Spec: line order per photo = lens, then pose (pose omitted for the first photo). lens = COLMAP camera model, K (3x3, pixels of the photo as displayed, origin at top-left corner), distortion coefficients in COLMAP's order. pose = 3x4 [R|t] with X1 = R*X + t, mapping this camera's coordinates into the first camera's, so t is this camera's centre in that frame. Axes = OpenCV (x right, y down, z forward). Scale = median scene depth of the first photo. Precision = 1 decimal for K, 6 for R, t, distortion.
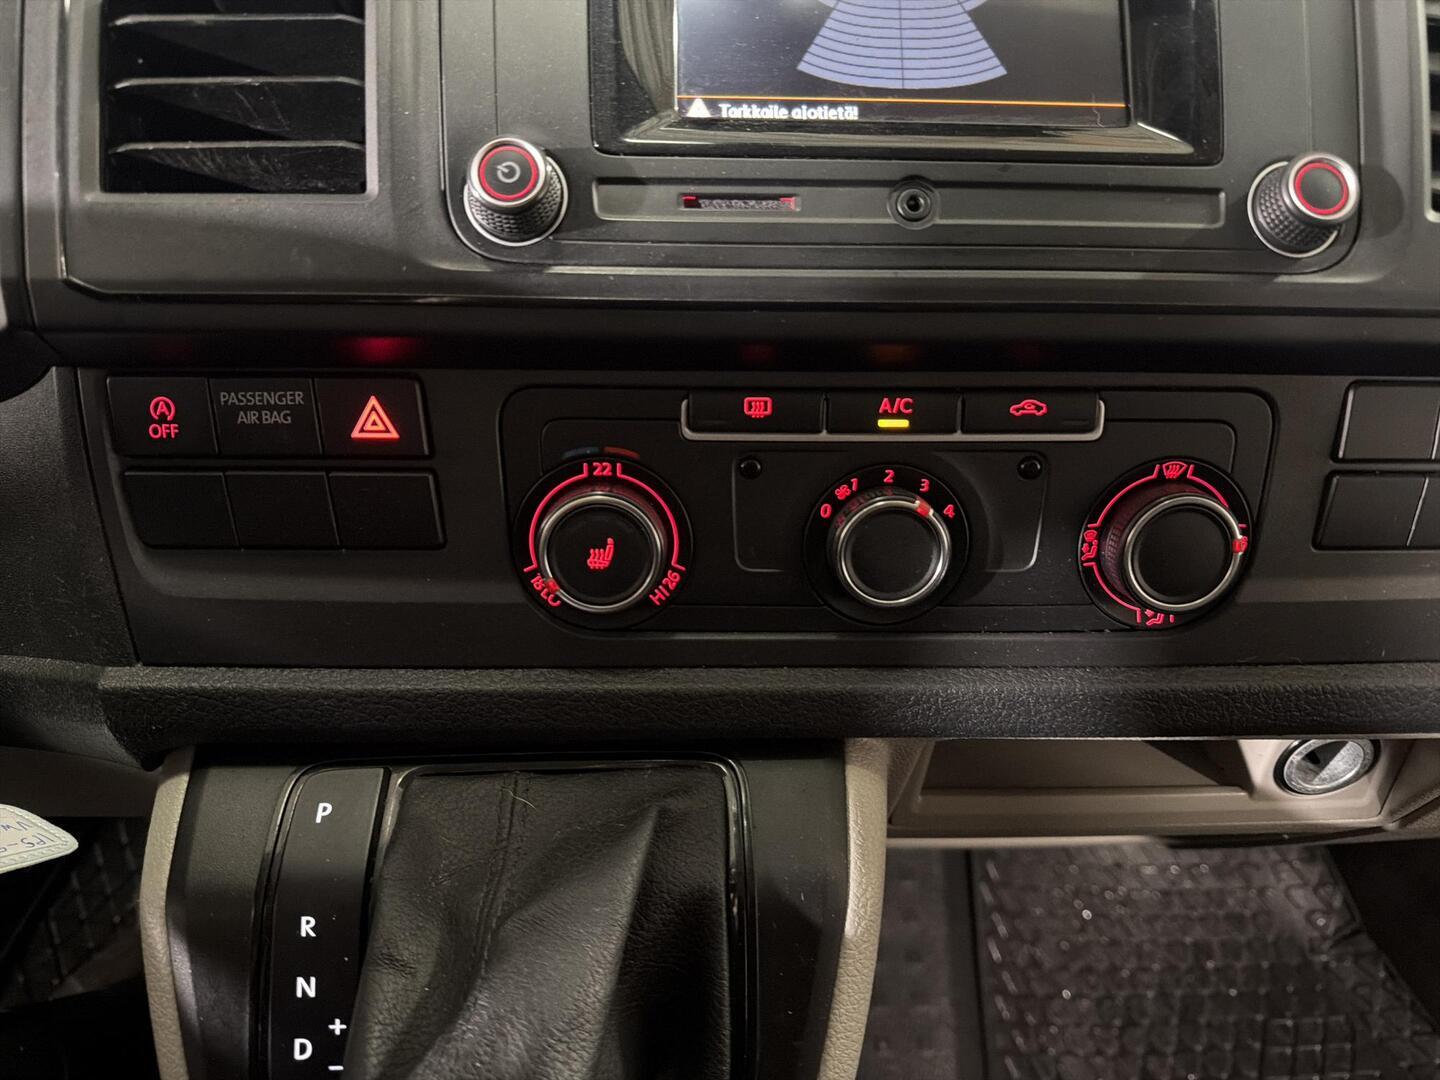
lens RADIAL K [[993.1, 0, 751.4], [0, 993.1, 539.1], [0, 0, 1]] dist [-0.008851, -0.001311]
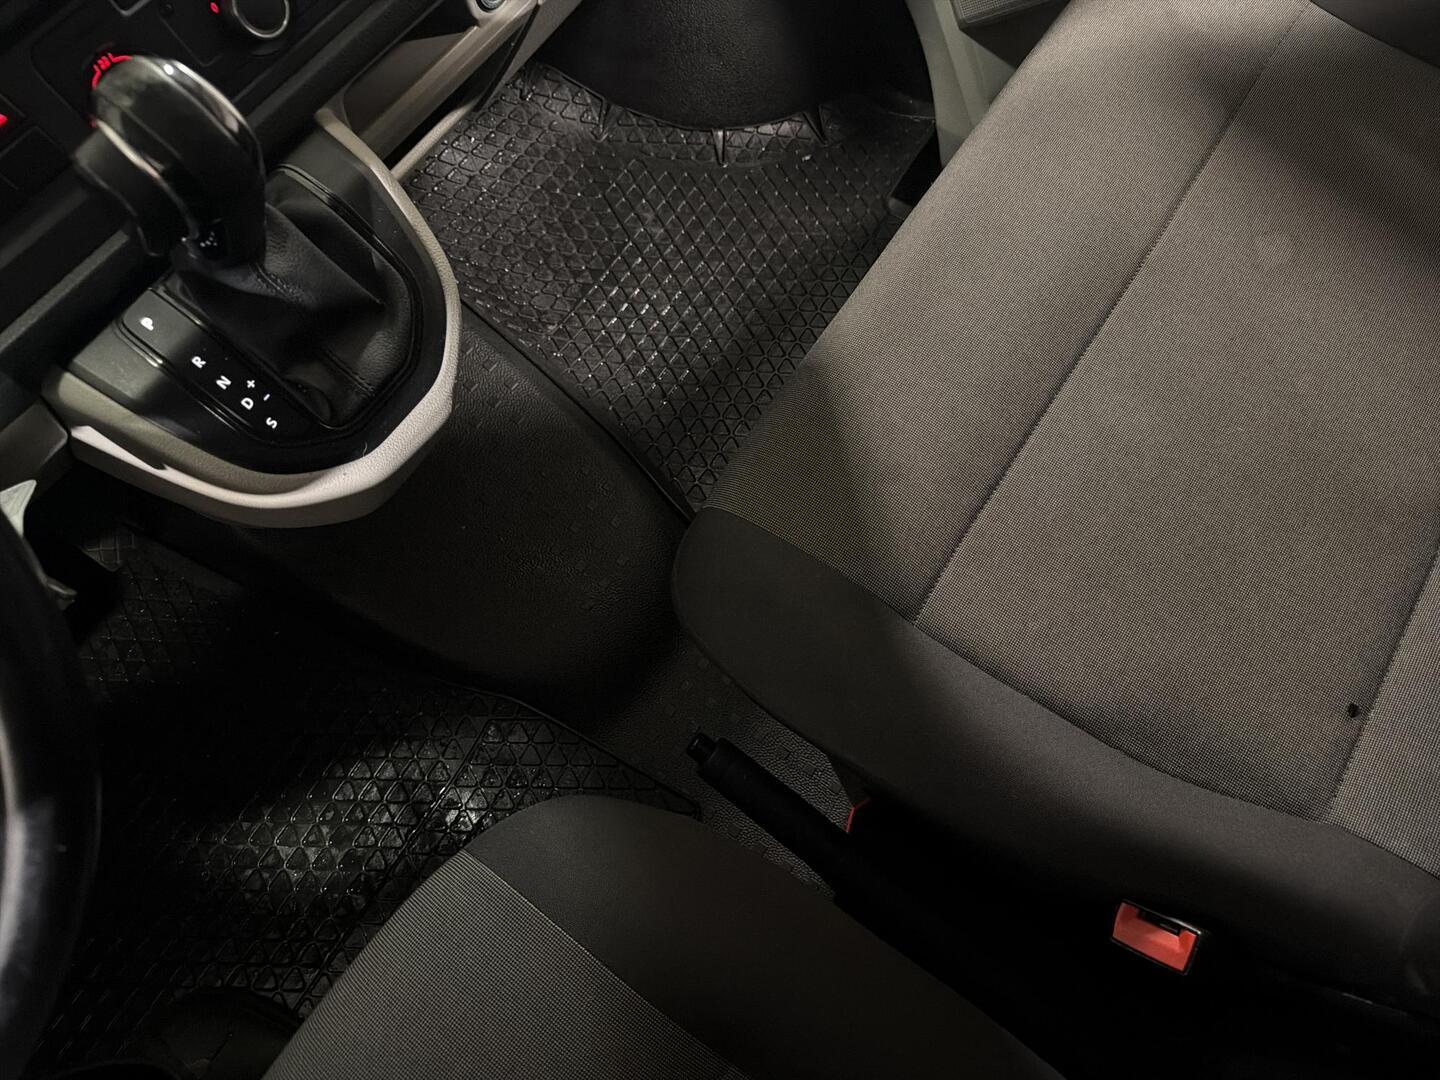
lens RADIAL K [[993.1, 0, 751.4], [0, 993.1, 539.1], [0, 0, 1]] dist [-0.008851, -0.001311]
pose [[0.572383, -0.767052, 0.289844, -0.246782], [0.499706, 0.606551, 0.618377, -0.024907], [-0.650132, -0.209112, 0.730480, -0.464901]]
